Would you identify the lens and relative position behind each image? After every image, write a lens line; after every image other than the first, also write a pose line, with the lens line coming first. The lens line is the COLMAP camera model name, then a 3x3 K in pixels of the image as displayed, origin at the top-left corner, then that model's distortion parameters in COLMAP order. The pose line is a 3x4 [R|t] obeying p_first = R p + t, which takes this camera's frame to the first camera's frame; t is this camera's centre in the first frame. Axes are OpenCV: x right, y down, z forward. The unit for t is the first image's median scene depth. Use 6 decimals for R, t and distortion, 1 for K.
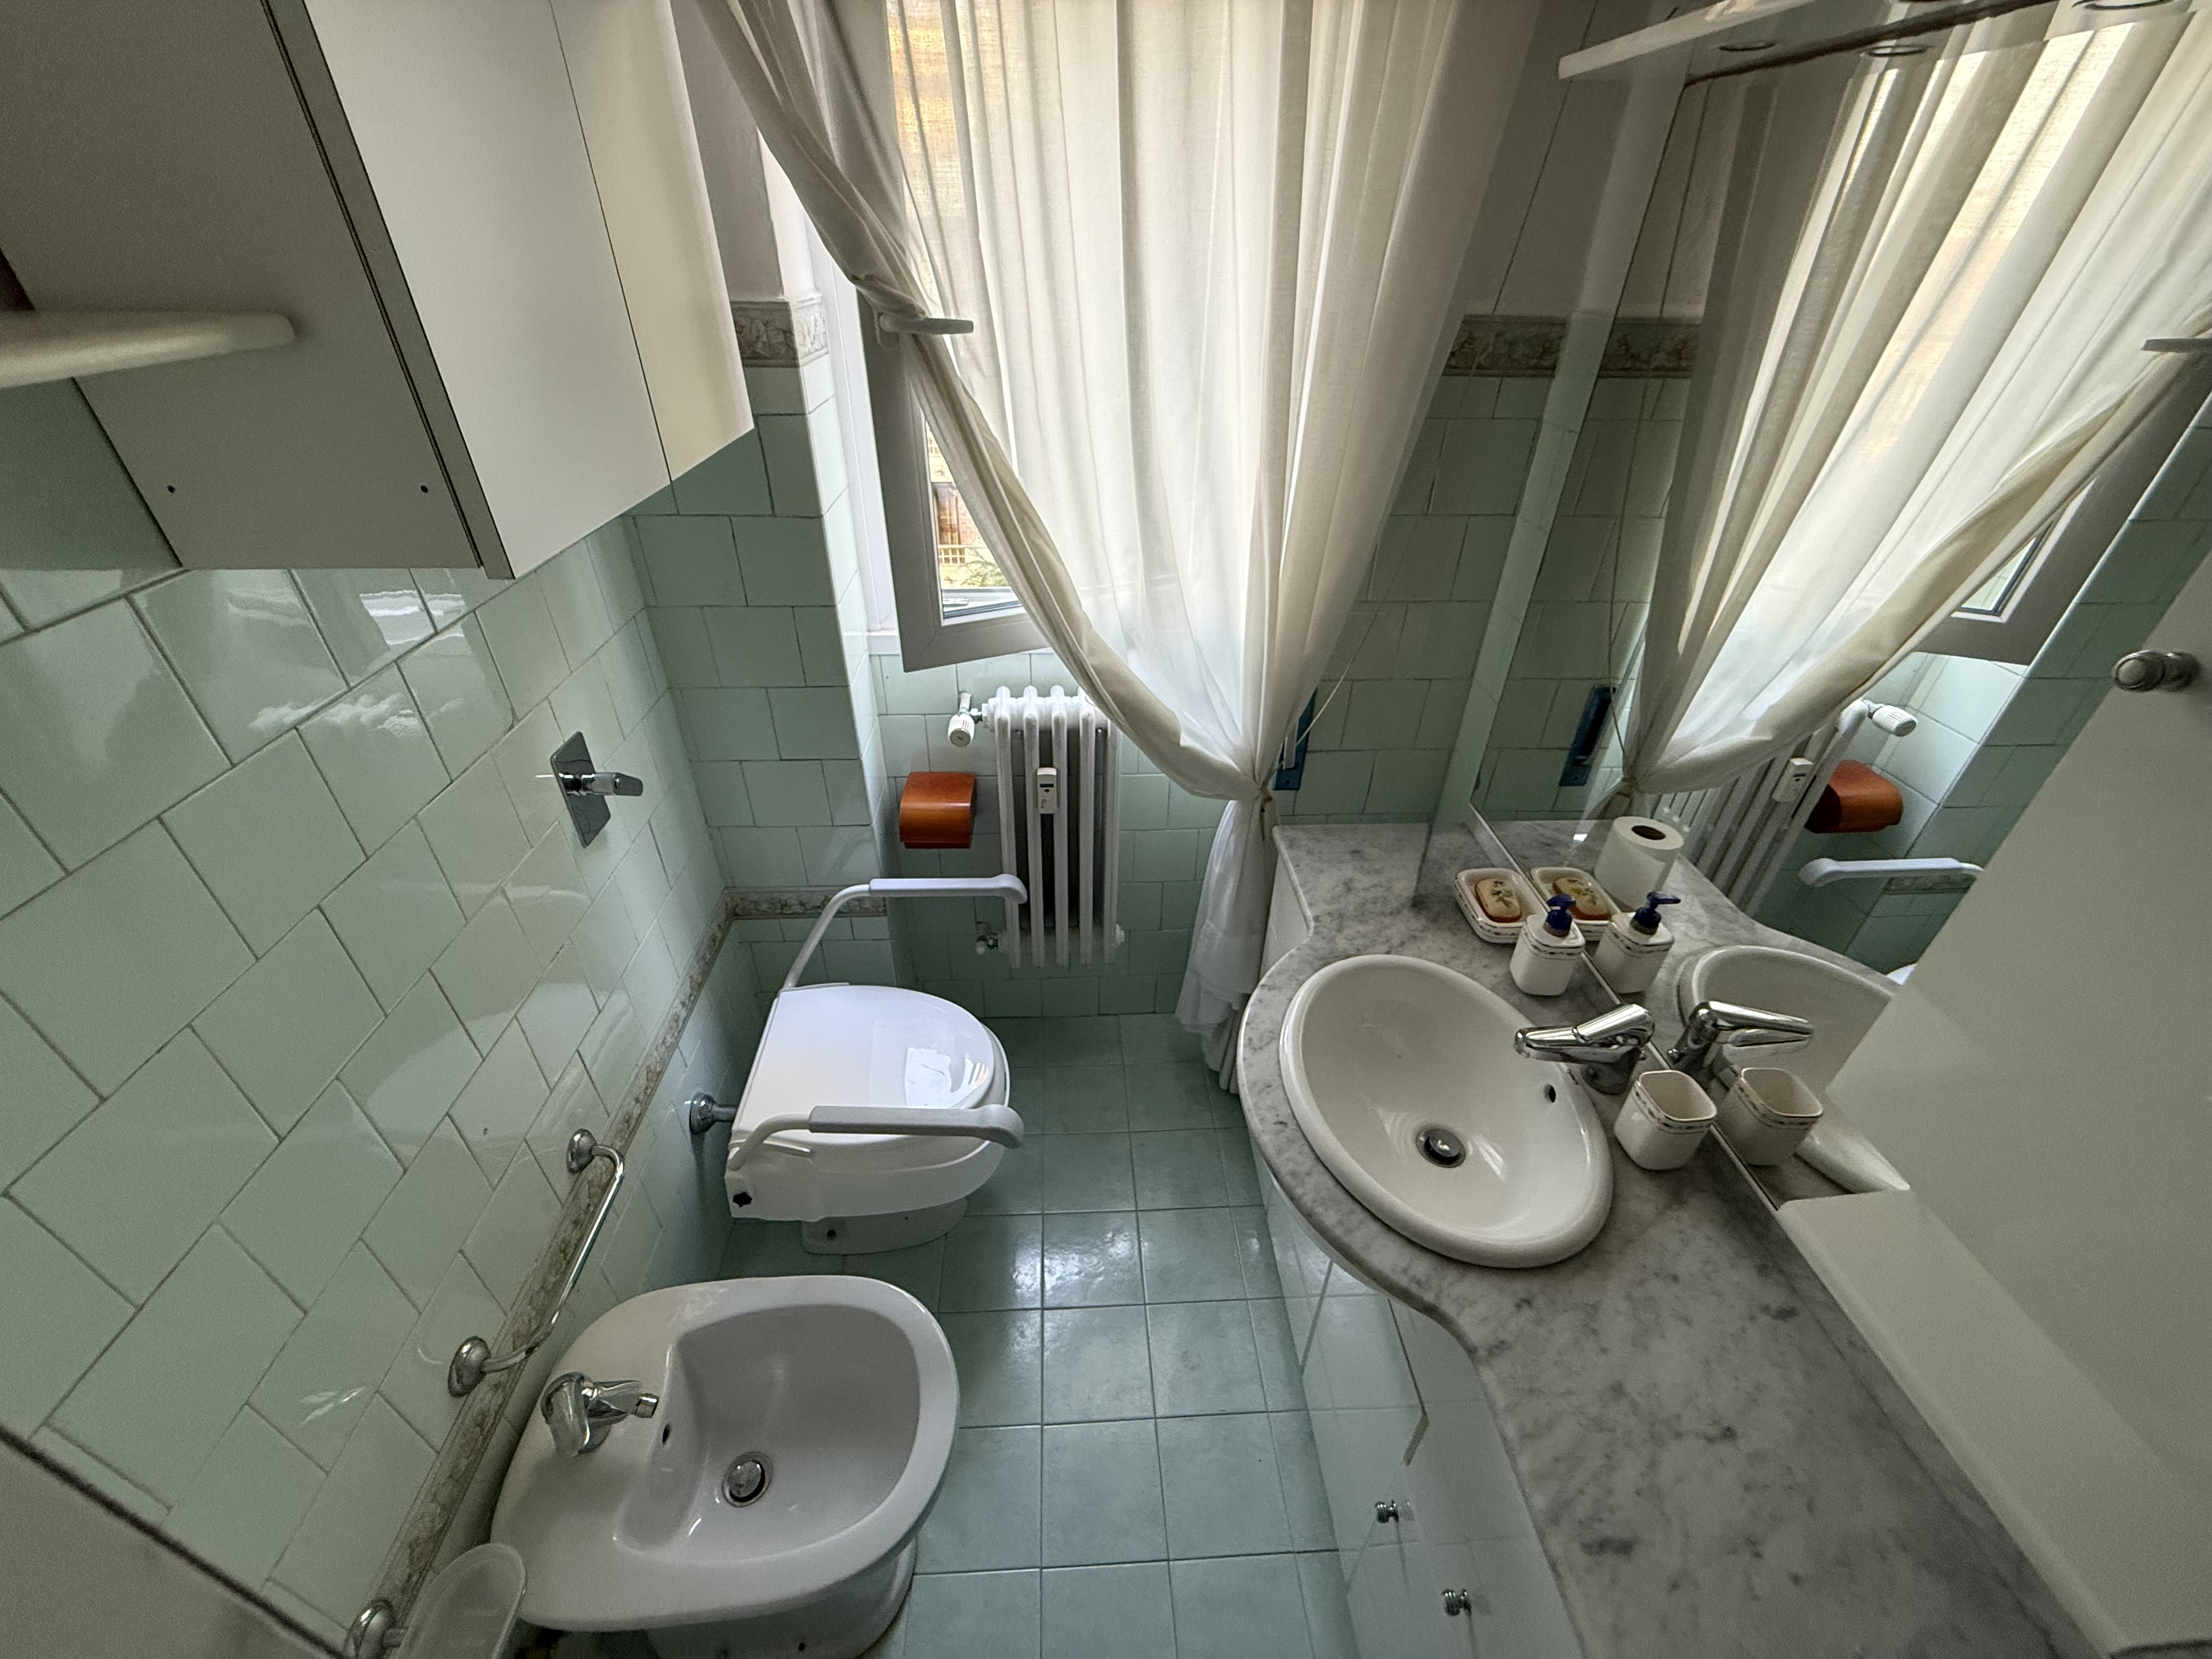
lens RADIAL K [[883.2, 0, 1098.9], [0, 883.2, 831.3], [0, 0, 1]] dist [0.001859, -0.000645]
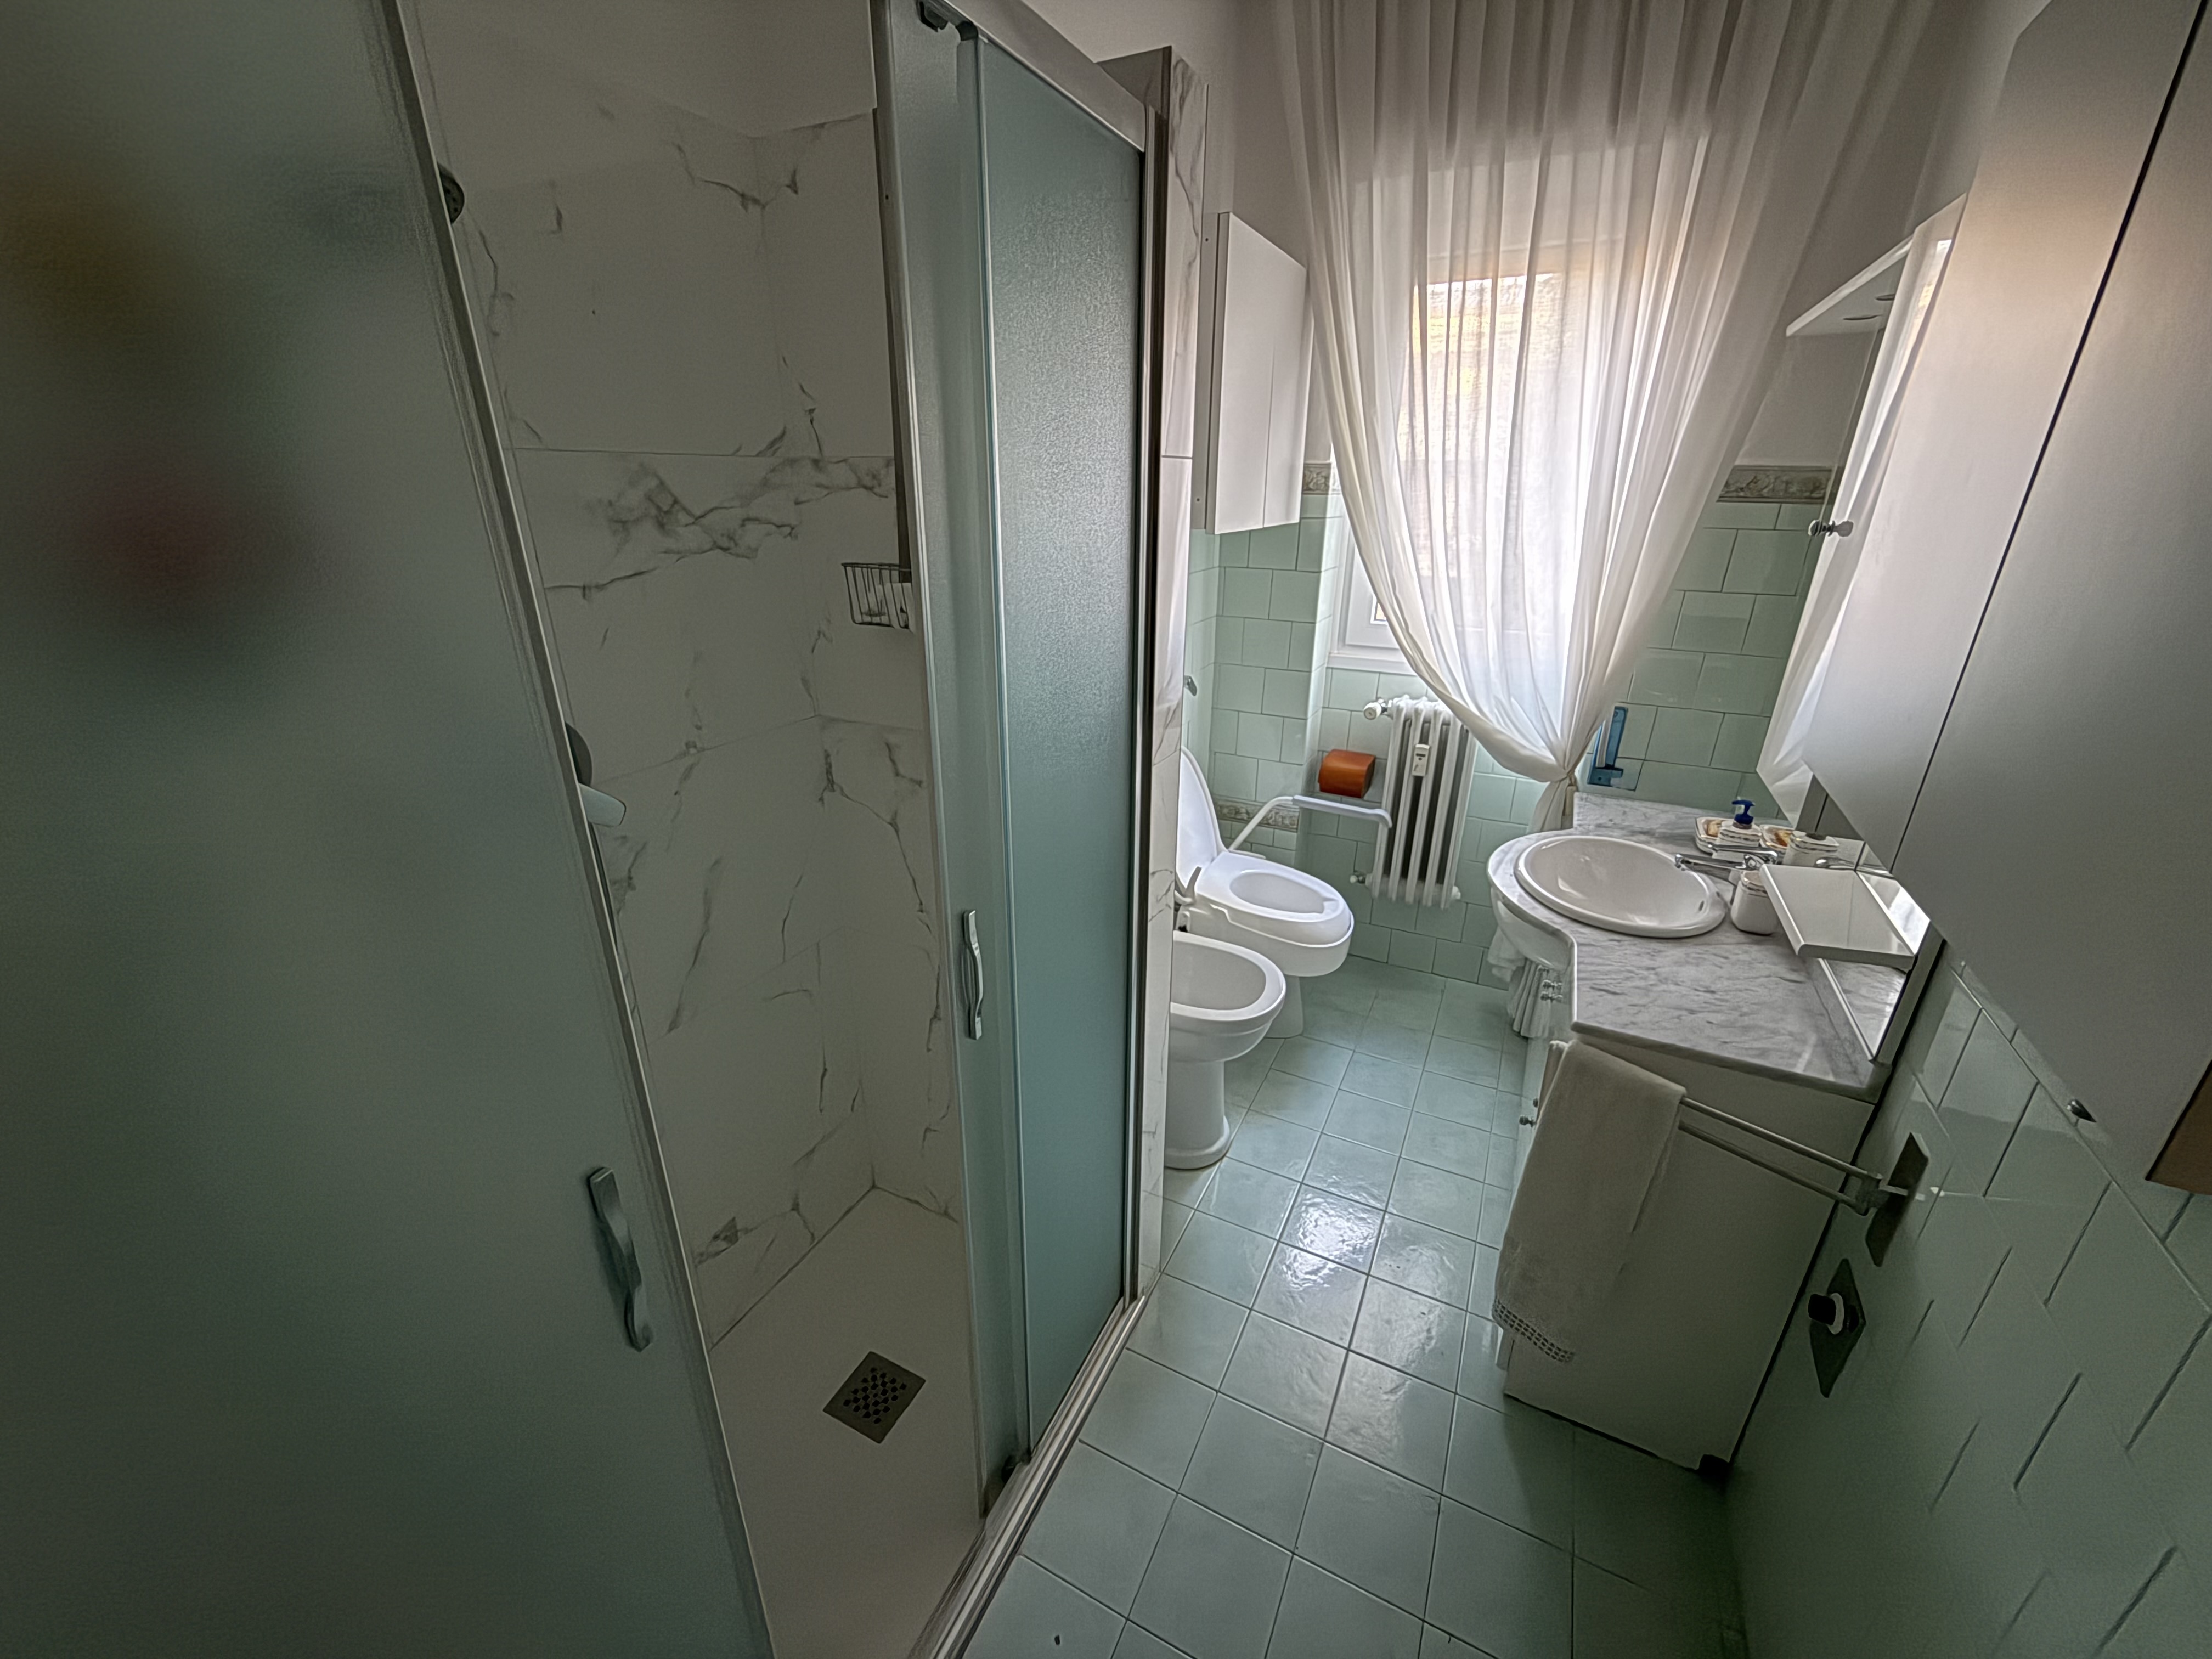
lens RADIAL K [[883.2, 0, 1103.6], [0, 883.2, 827.7], [0, 0, 1]] dist [0.001859, -0.000645]
pose [[0.870934, 0.173990, -0.459567, 0.214295], [-0.269046, 0.951427, -0.149668, 0.509397], [0.411204, 0.253996, 0.875441, -0.612865]]
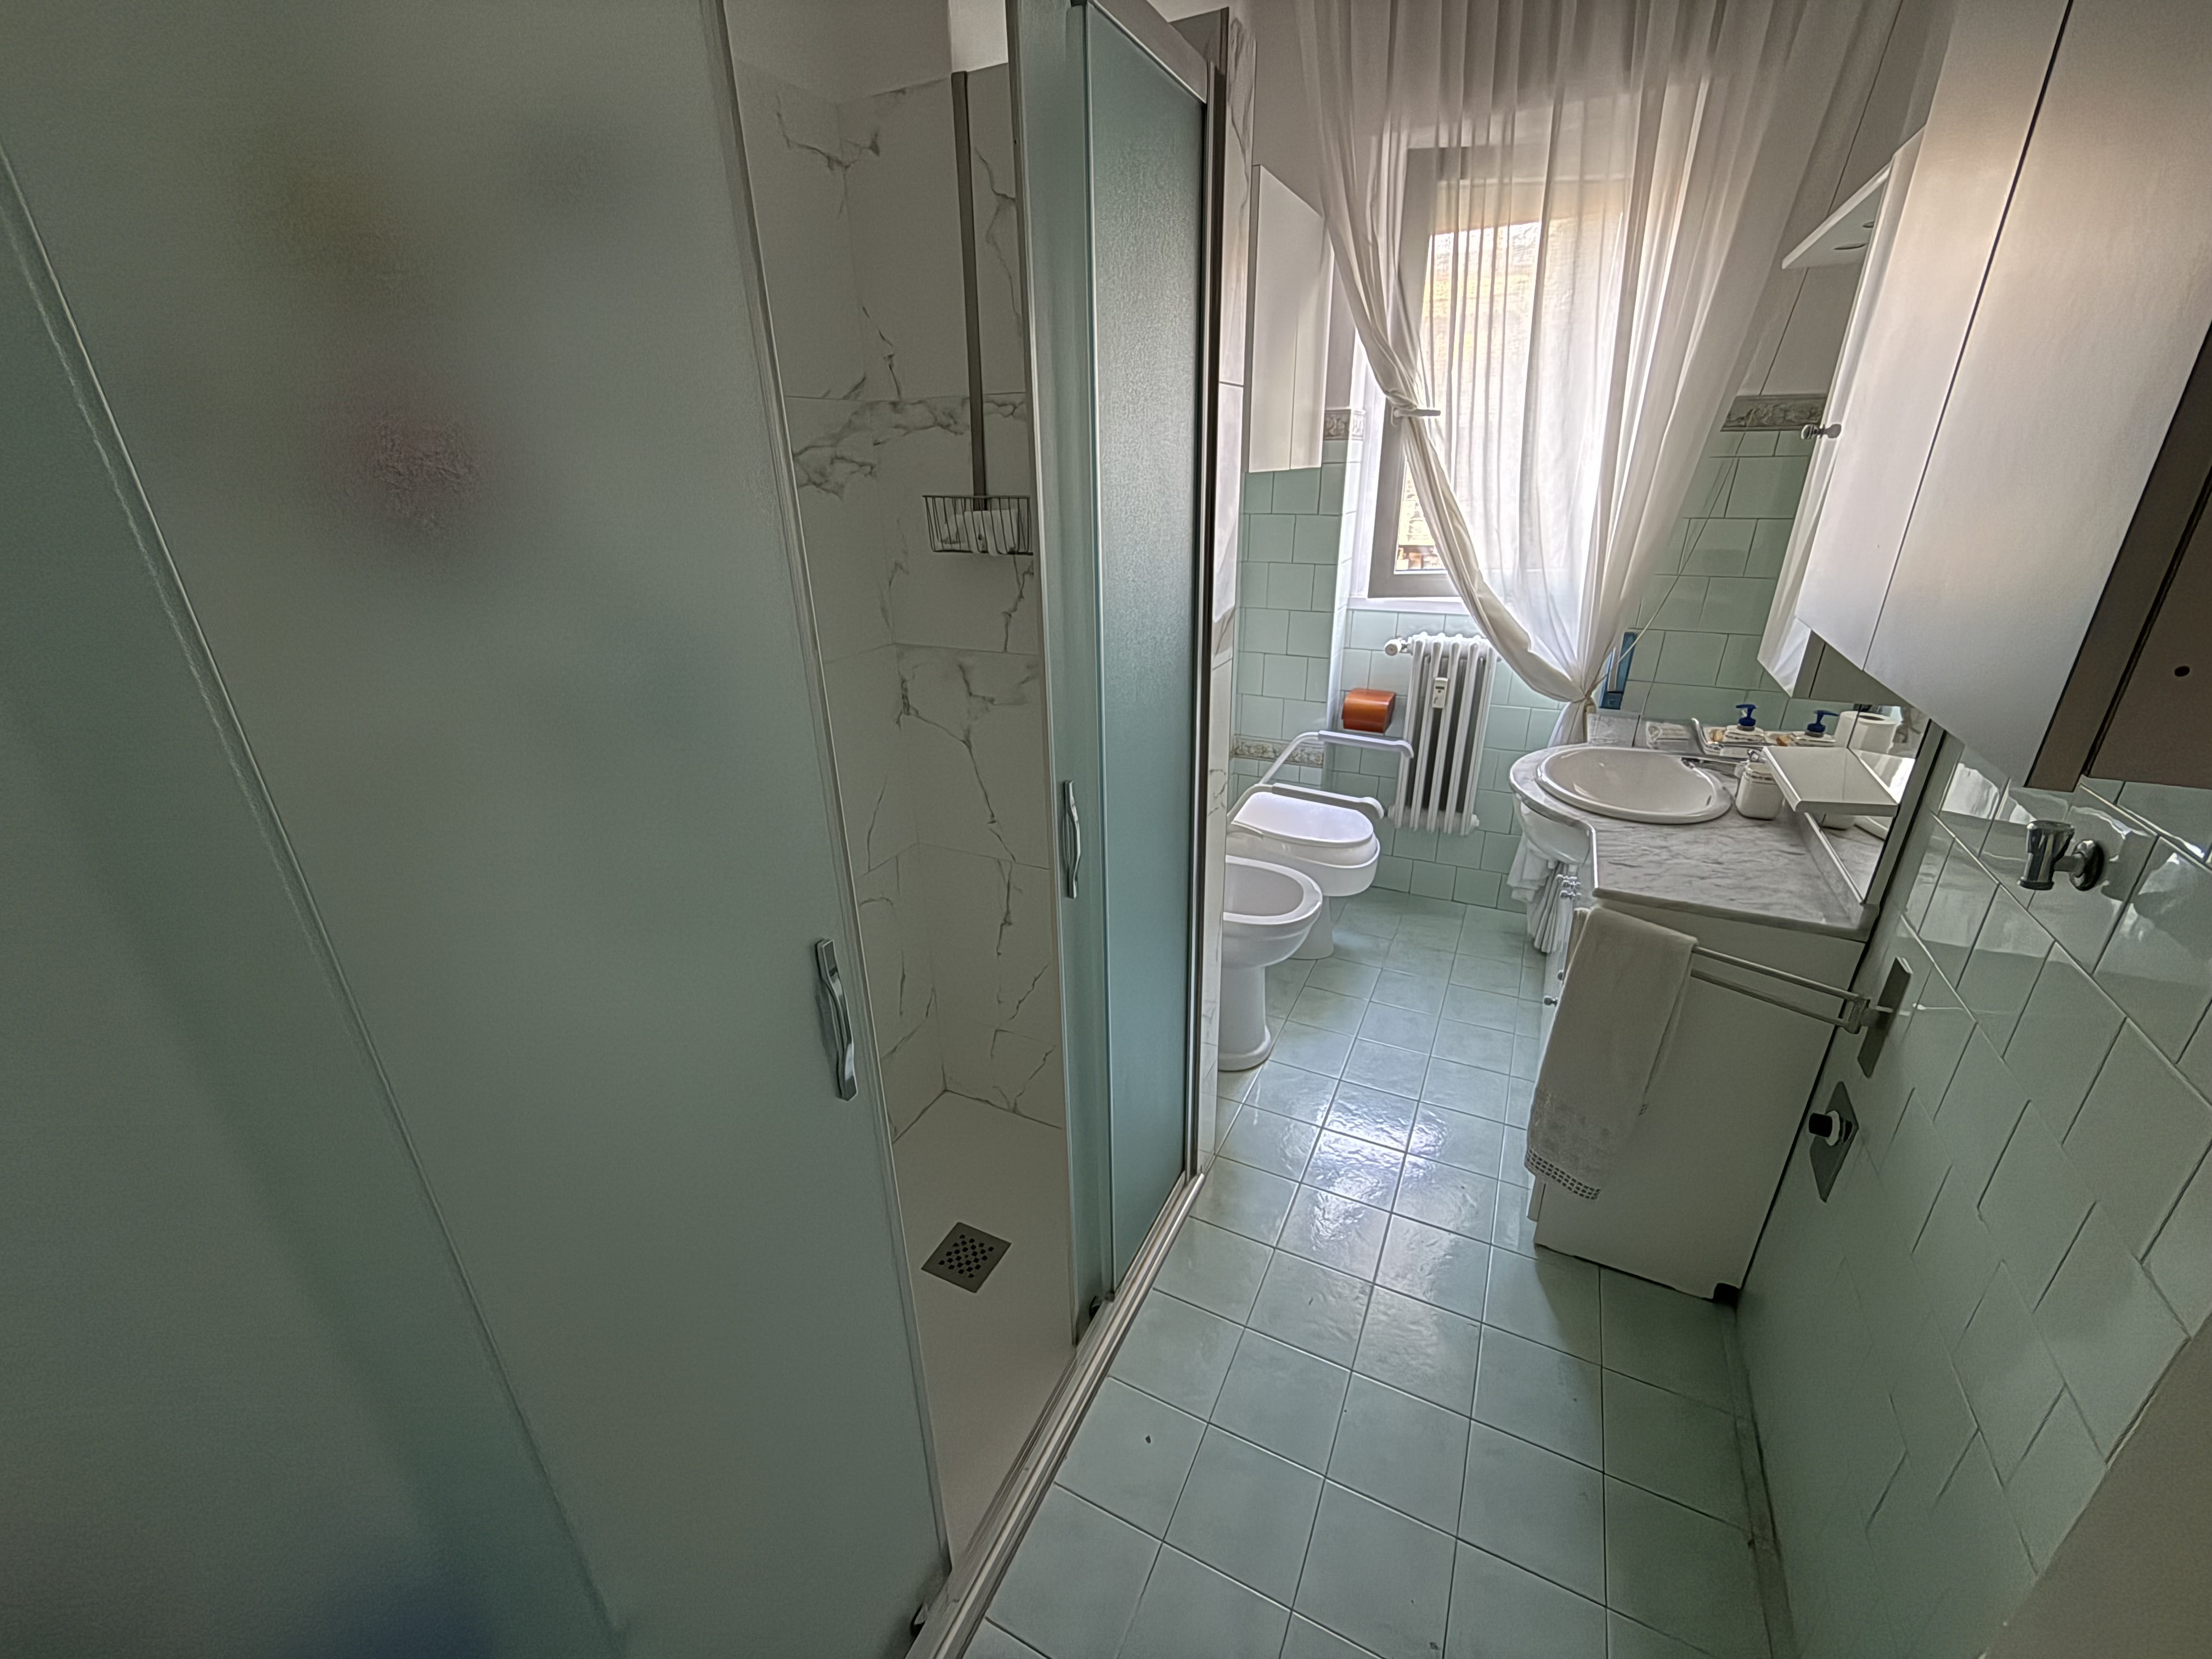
lens RADIAL K [[883.2, 0, 1104.4], [0, 883.2, 828.2], [0, 0, 1]] dist [0.001859, -0.000645]
pose [[0.873607, 0.161093, -0.459195, 0.214276], [-0.245470, 0.960649, -0.129989, 0.635501], [0.420185, 0.226278, 0.878773, -0.709967]]
